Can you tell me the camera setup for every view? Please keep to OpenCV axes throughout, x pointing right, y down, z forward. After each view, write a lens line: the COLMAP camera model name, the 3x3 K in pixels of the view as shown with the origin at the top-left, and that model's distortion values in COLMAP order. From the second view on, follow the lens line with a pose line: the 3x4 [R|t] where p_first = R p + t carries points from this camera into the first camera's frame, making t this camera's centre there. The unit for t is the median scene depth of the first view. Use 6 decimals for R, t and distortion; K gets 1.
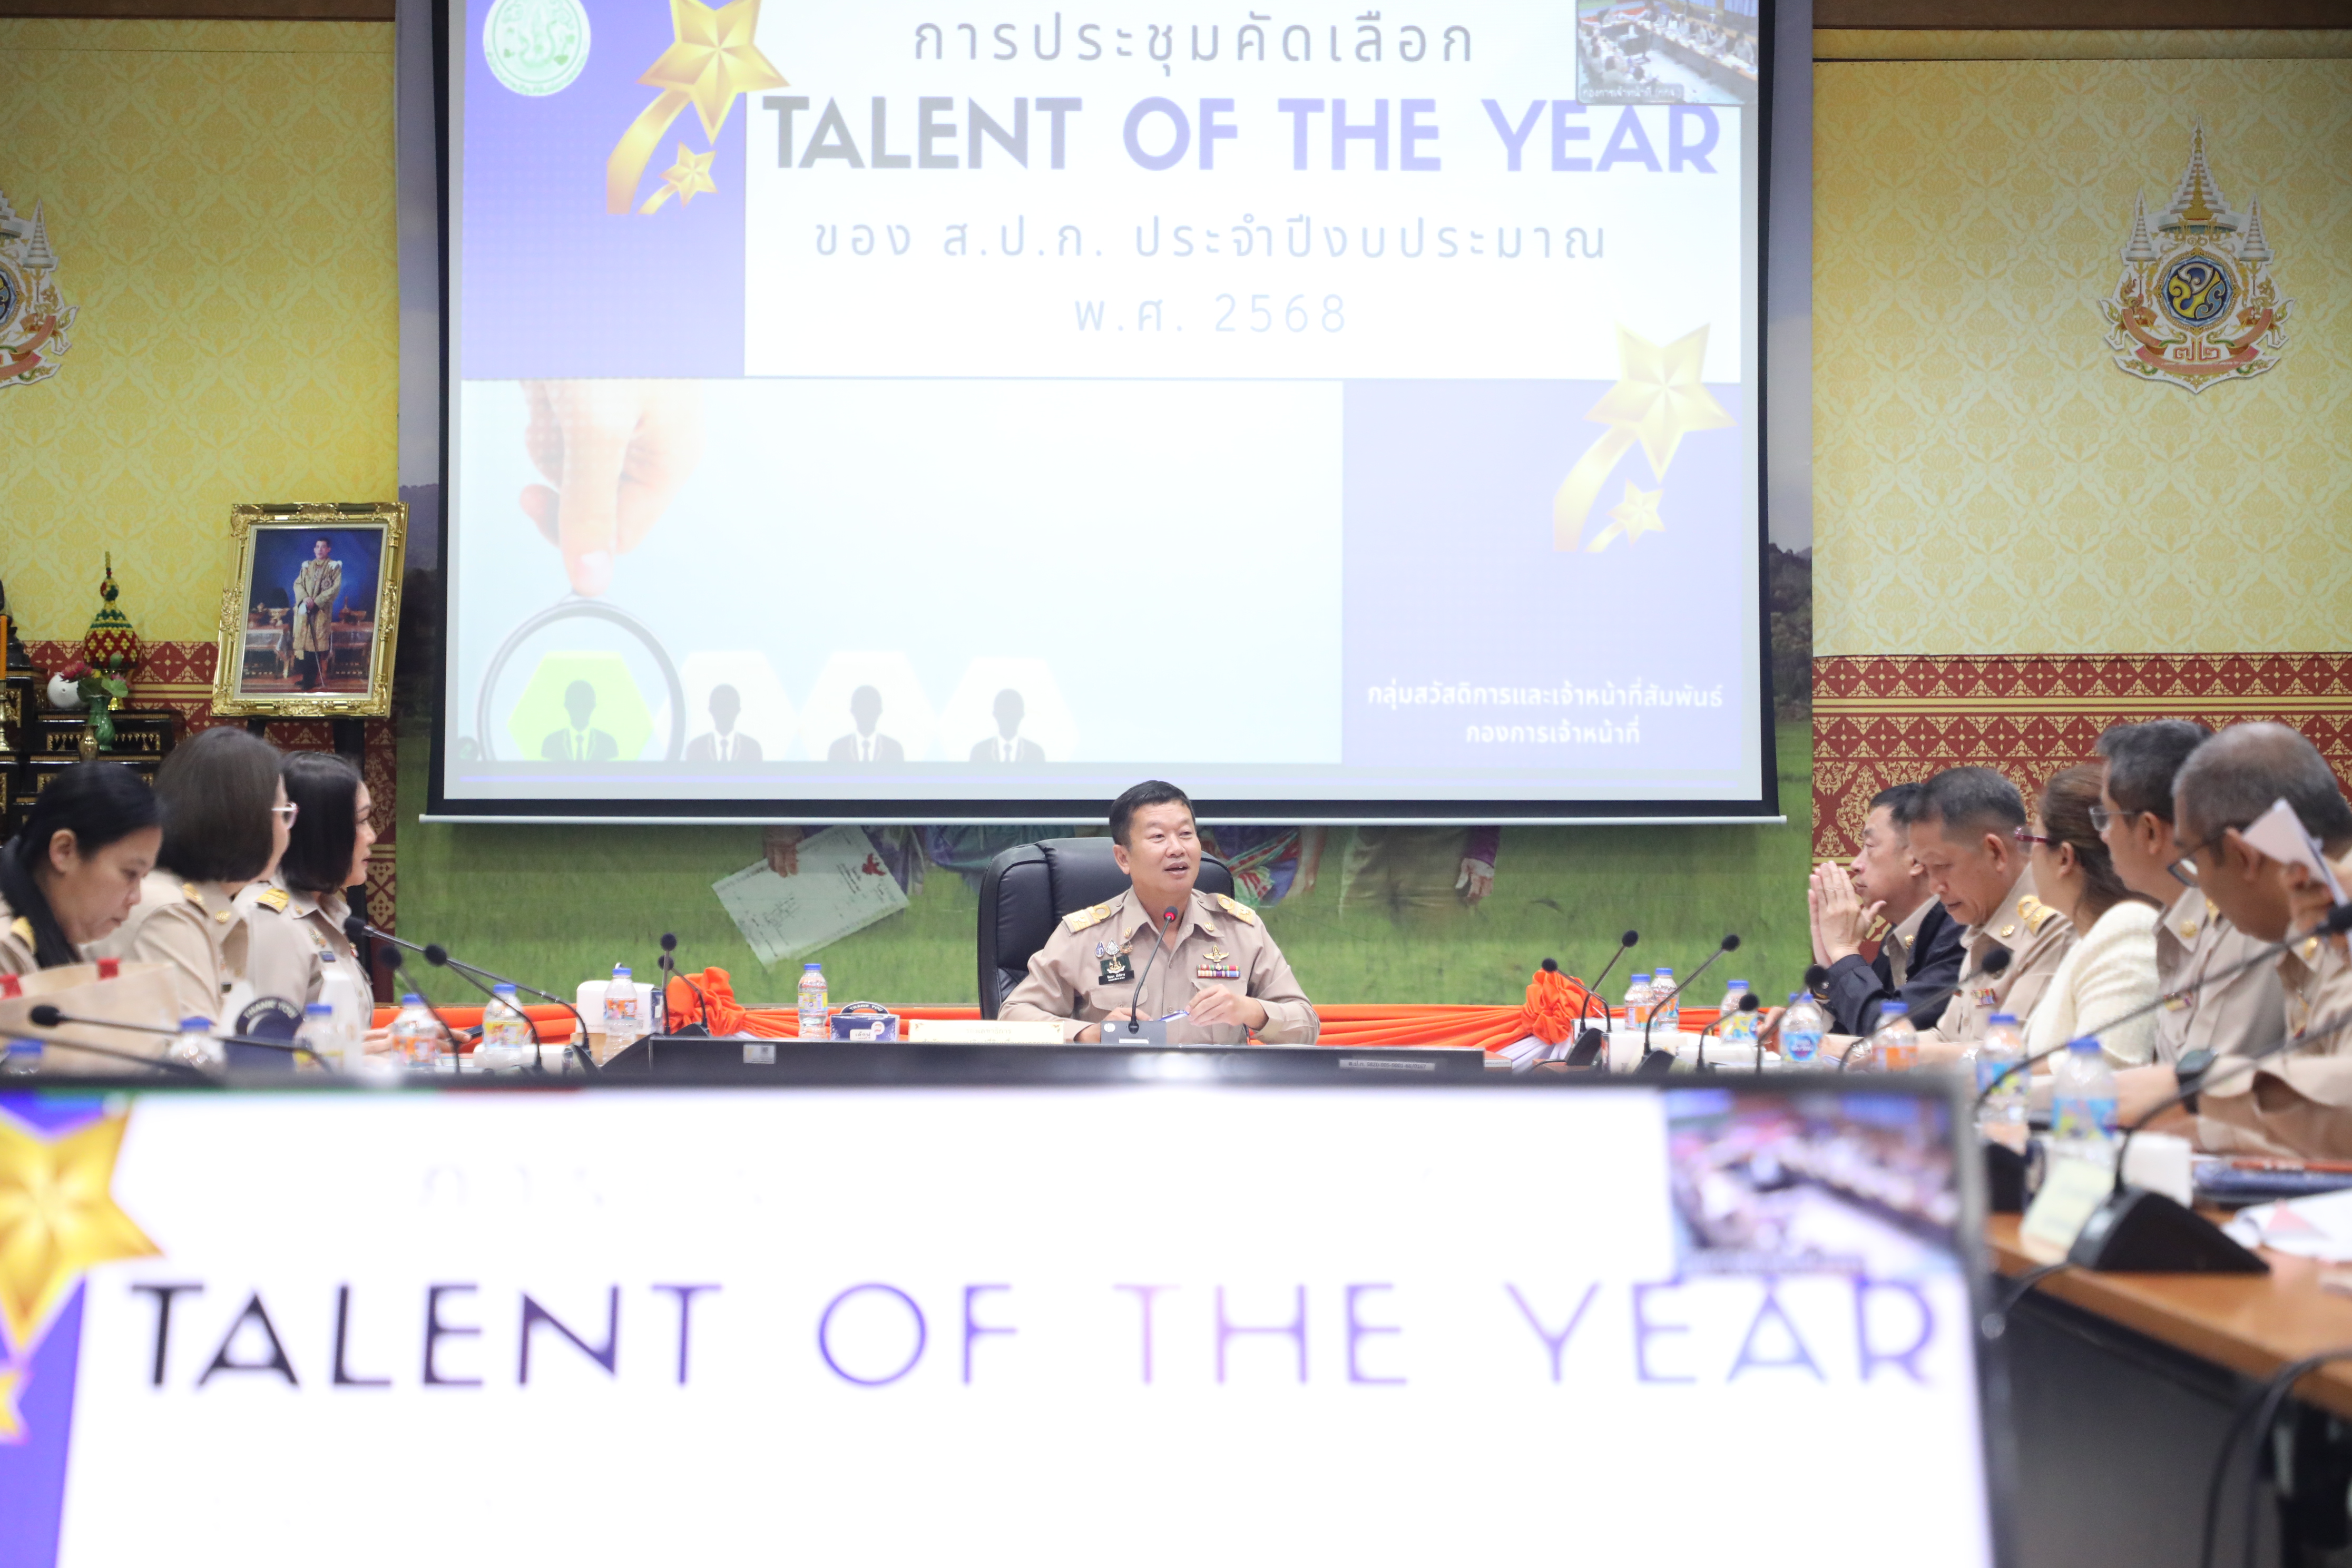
lens RADIAL K [[4282.4, 0, 1301.8], [0, 4282.4, 771.7], [0, 0, 1]] dist [0.063004, 0.000000]
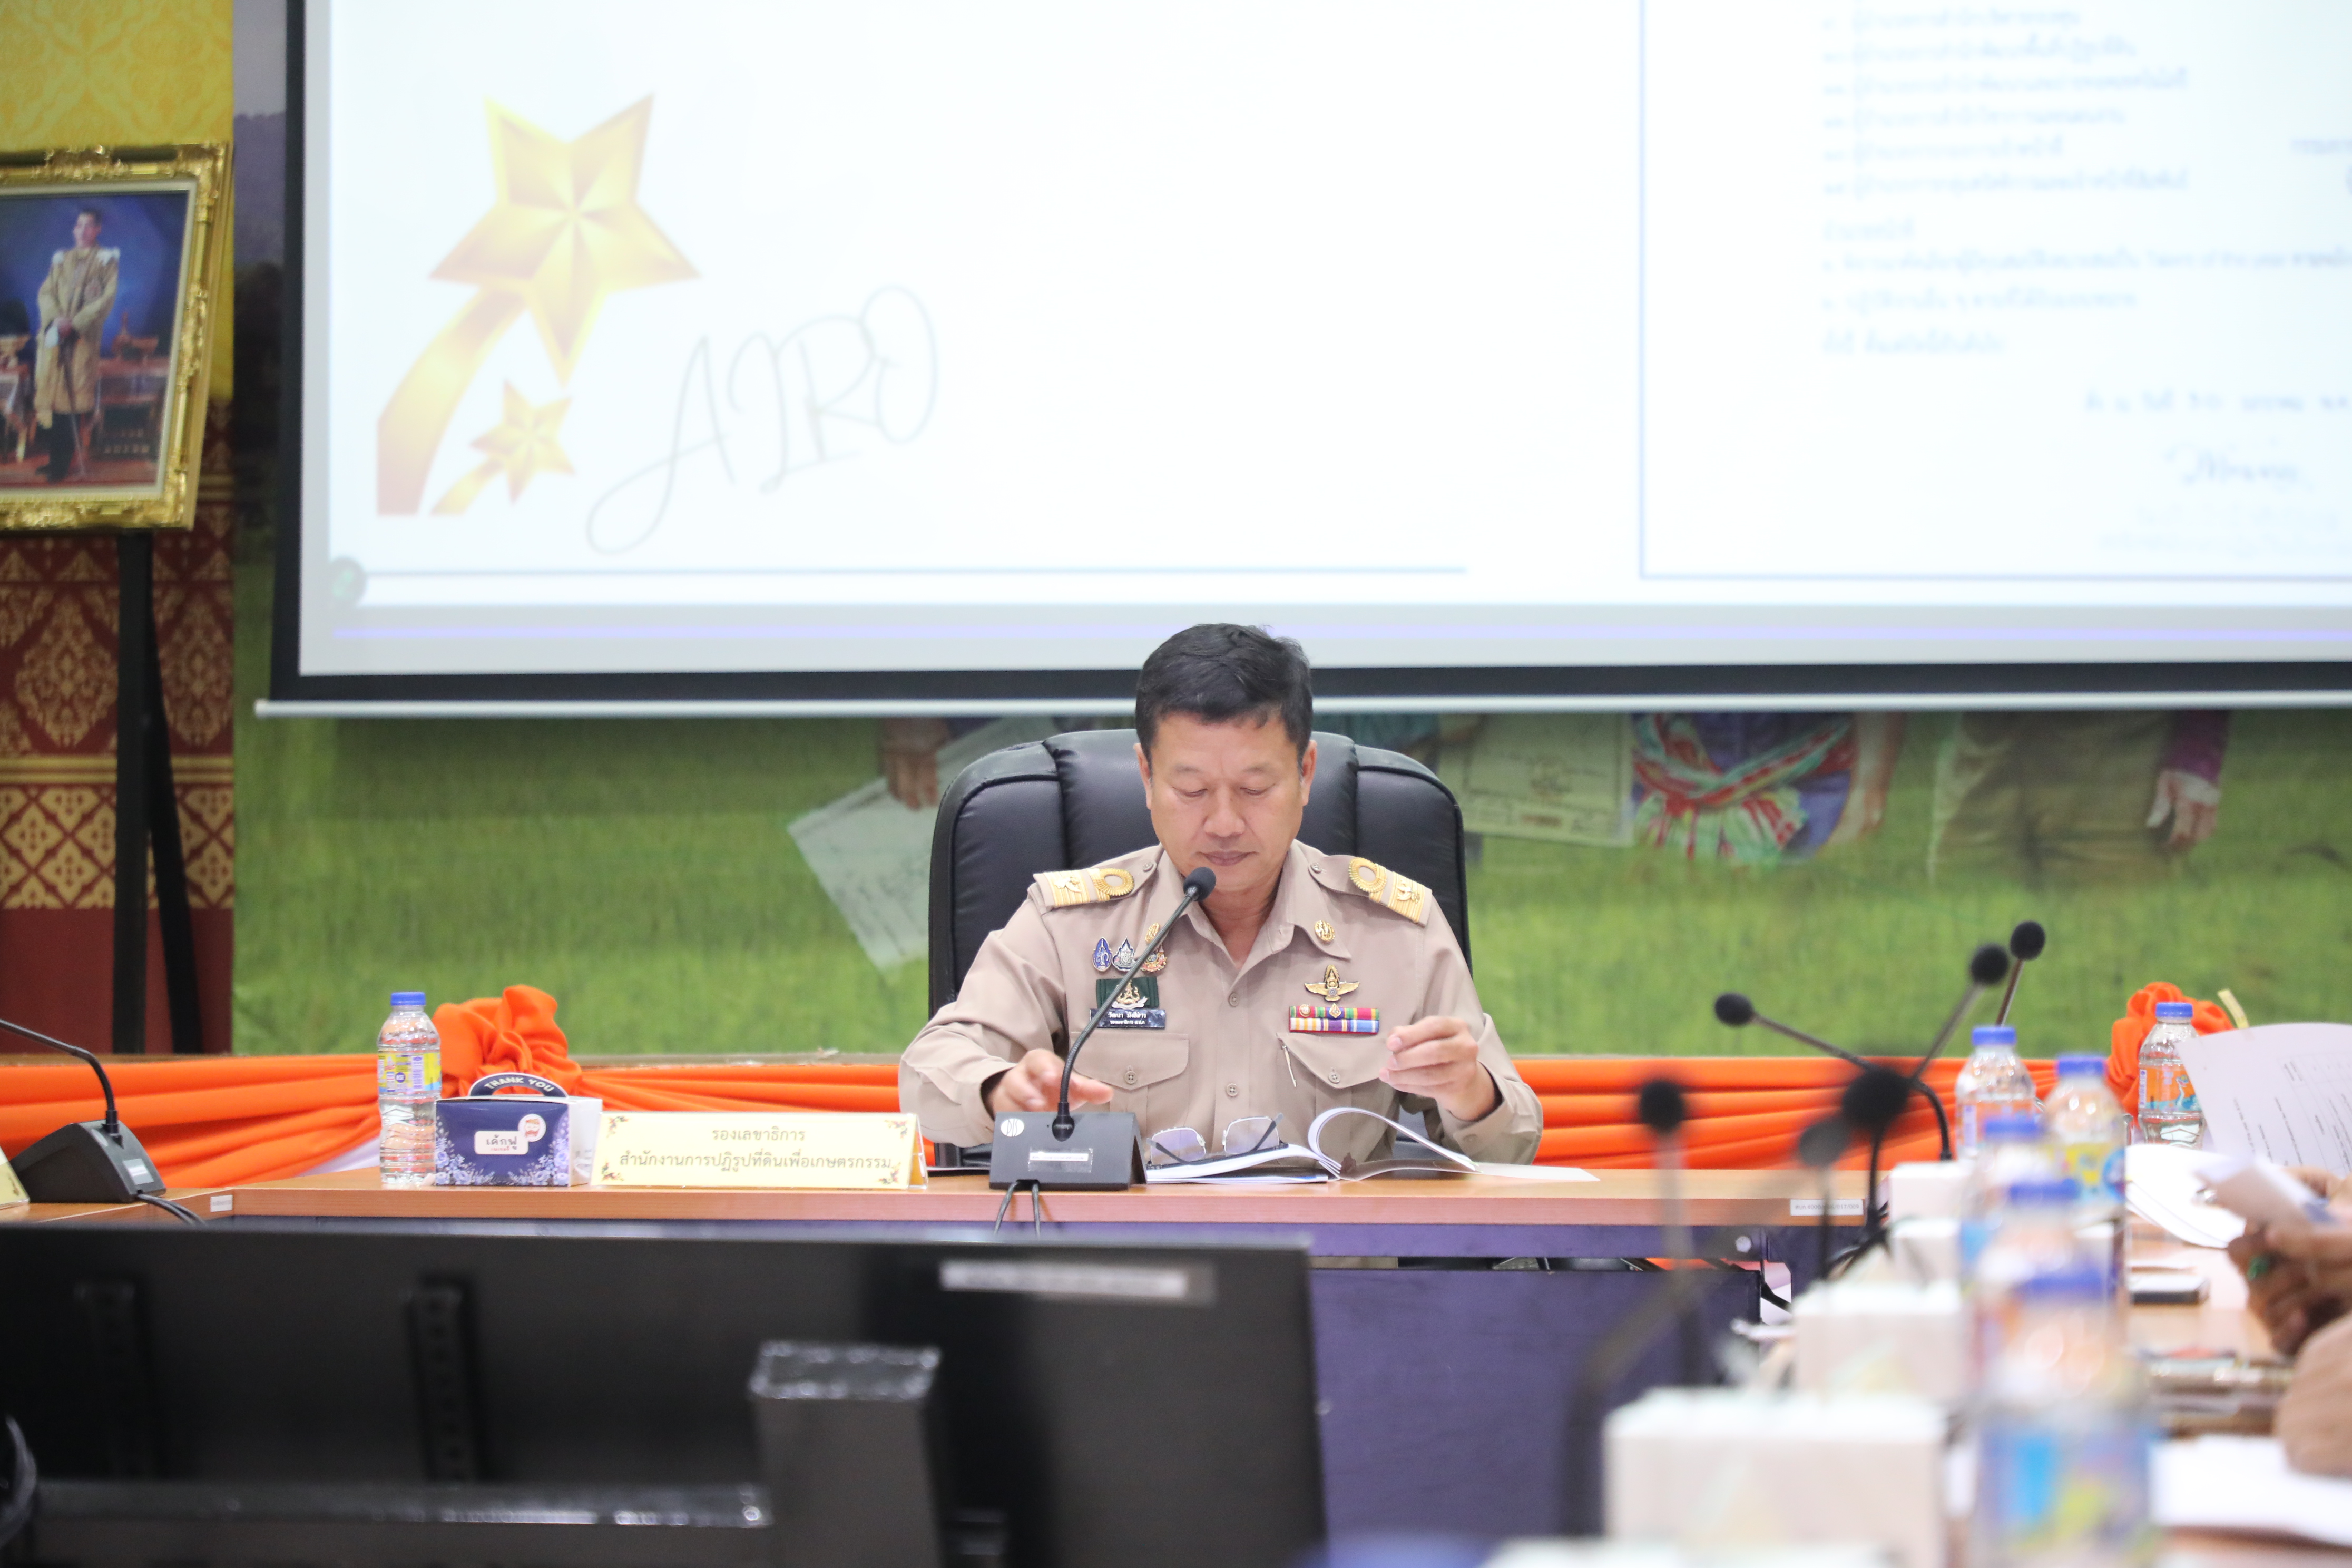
lens RADIAL K [[6894.9, 0, 1186.4], [0, 6894.9, 793.4], [0, 0, 1]] dist [-0.079925, 0.000000]
pose [[0.988684, -0.006534, -0.149874, 0.046333], [0.009873, 0.999719, 0.021550, 0.003640], [0.149691, -0.022786, 0.988470, 0.134111]]
